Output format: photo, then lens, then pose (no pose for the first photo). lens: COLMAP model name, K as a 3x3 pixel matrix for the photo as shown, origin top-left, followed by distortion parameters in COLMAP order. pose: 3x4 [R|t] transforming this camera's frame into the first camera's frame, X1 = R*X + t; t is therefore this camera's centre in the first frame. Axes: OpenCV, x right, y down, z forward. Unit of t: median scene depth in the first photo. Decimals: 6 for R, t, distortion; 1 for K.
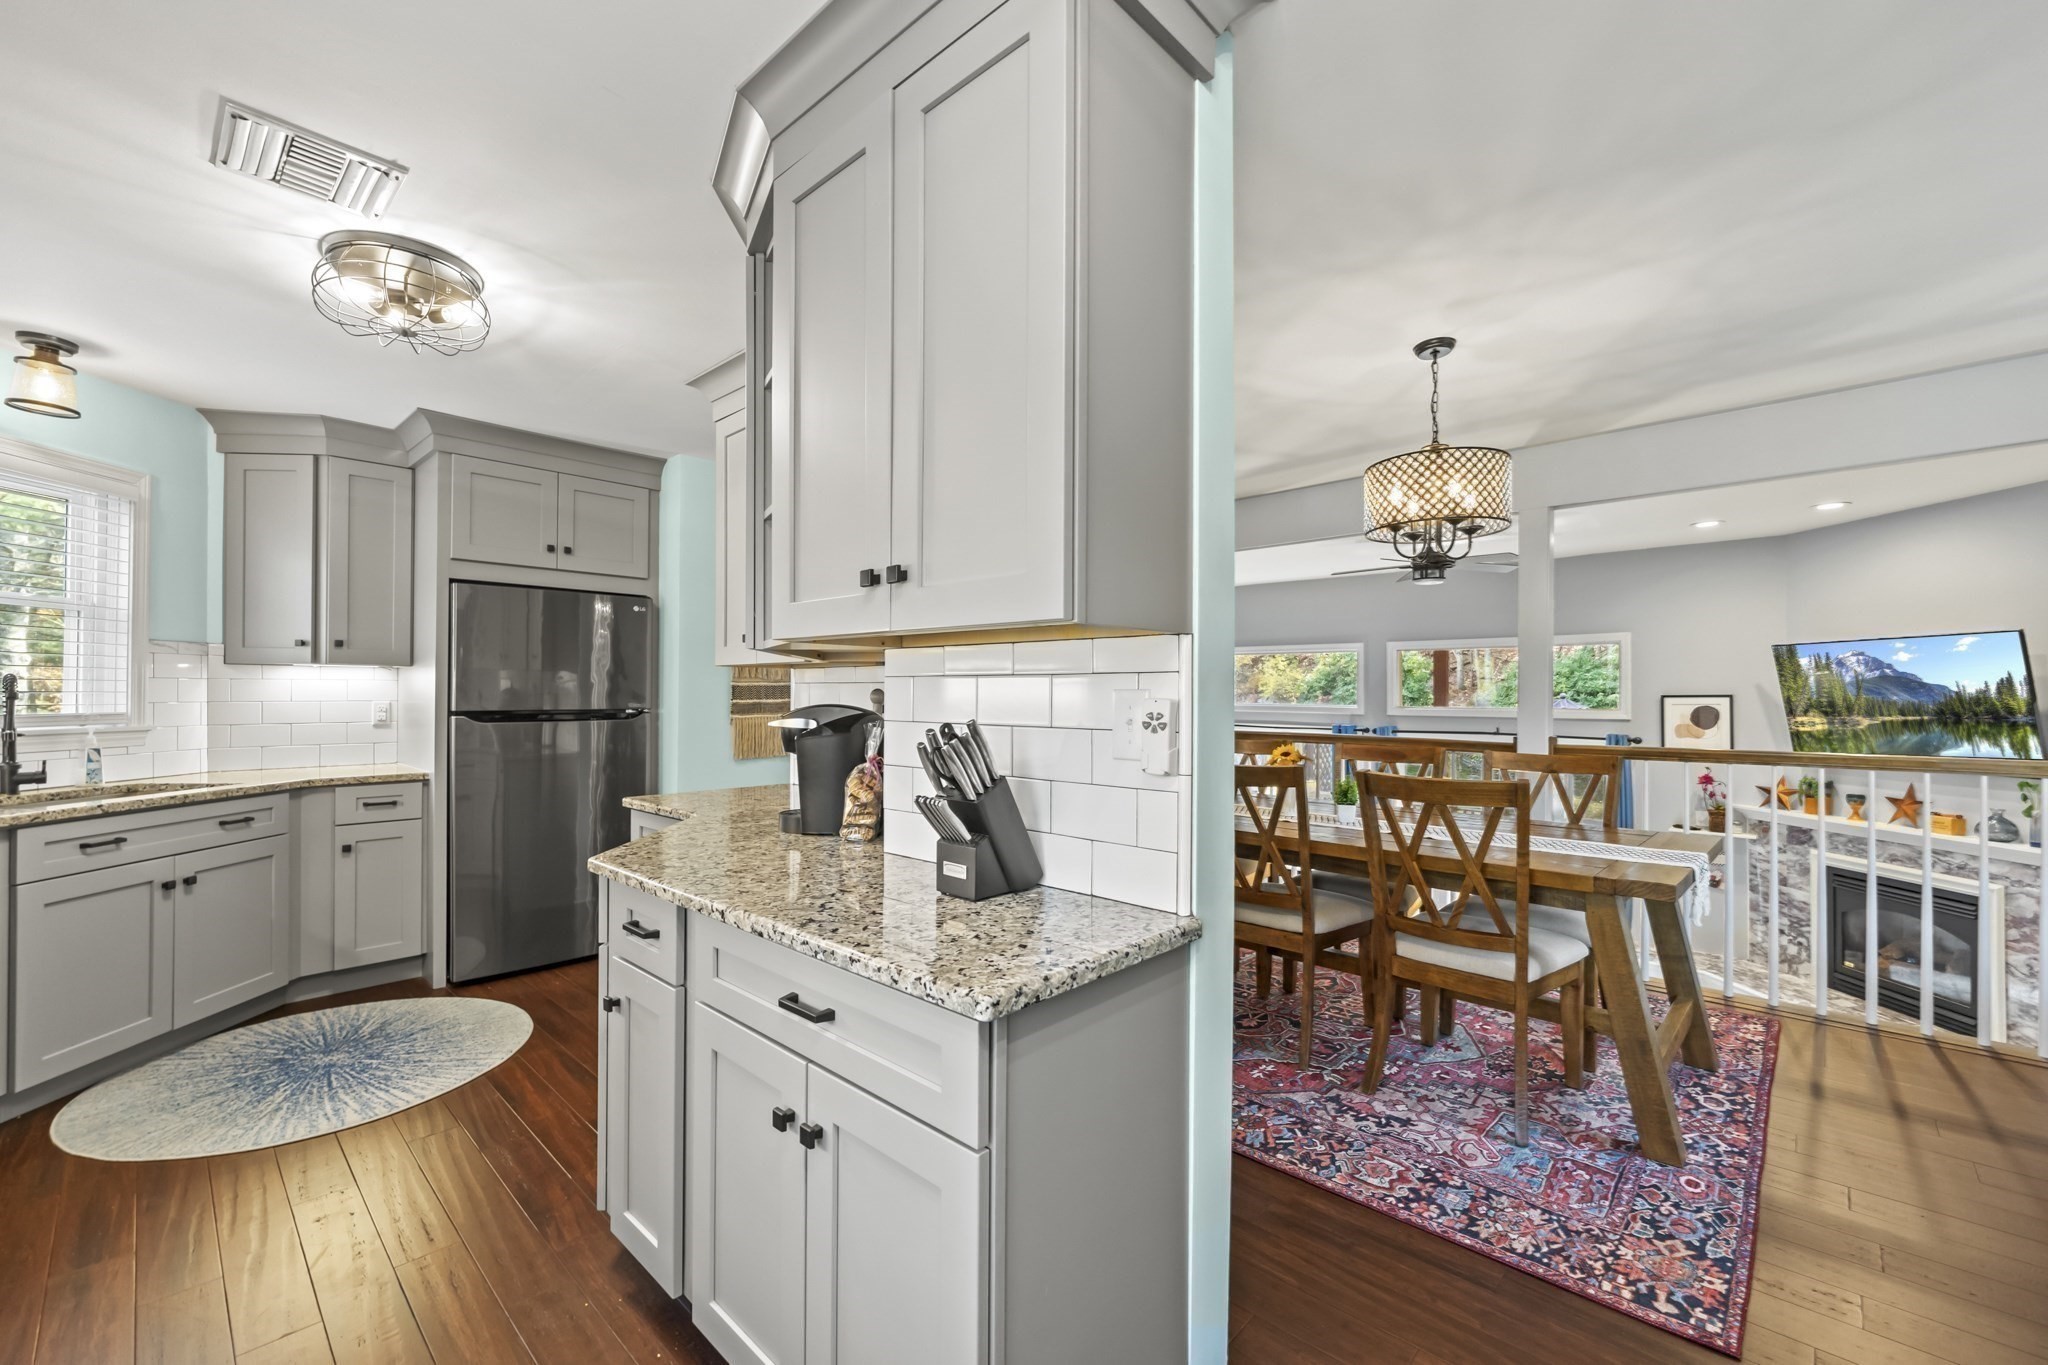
lens RADIAL K [[848.4, 0, 1034.8], [0, 848.4, 693.4], [0, 0, 1]] dist [-0.000101, -0.000330]
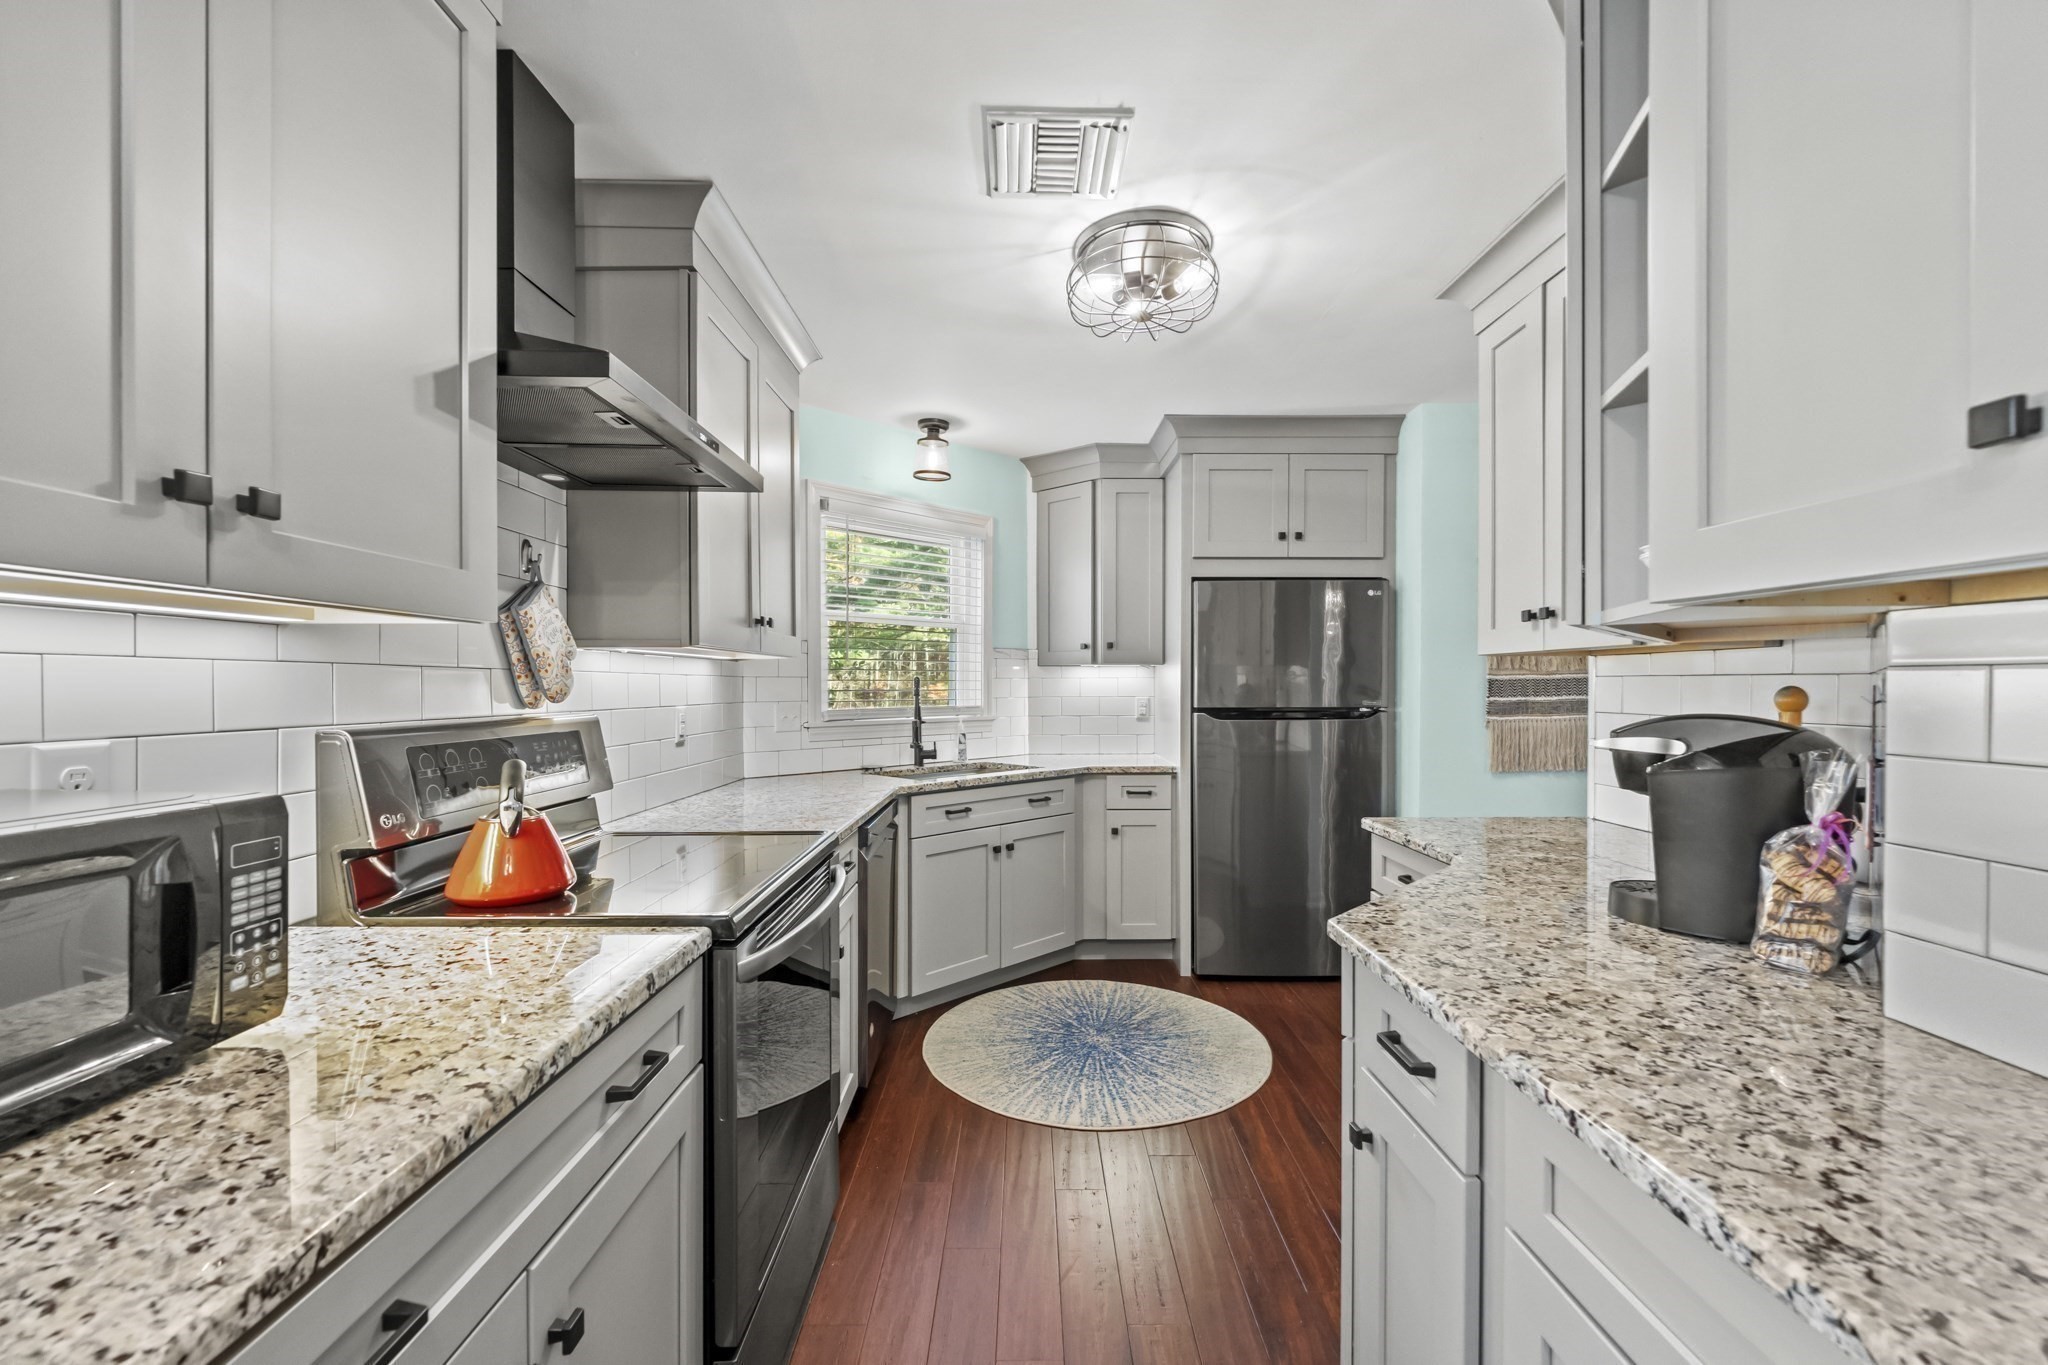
lens RADIAL K [[837.2, 0, 1023.4], [0, 837.2, 687.4], [0, 0, 1]] dist [-0.000440, -0.000389]
pose [[0.682152, -0.001965, -0.731207, -0.102879], [0.004489, 0.999989, 0.001501, -0.006678], [0.731196, -0.004307, 0.682154, 0.183122]]
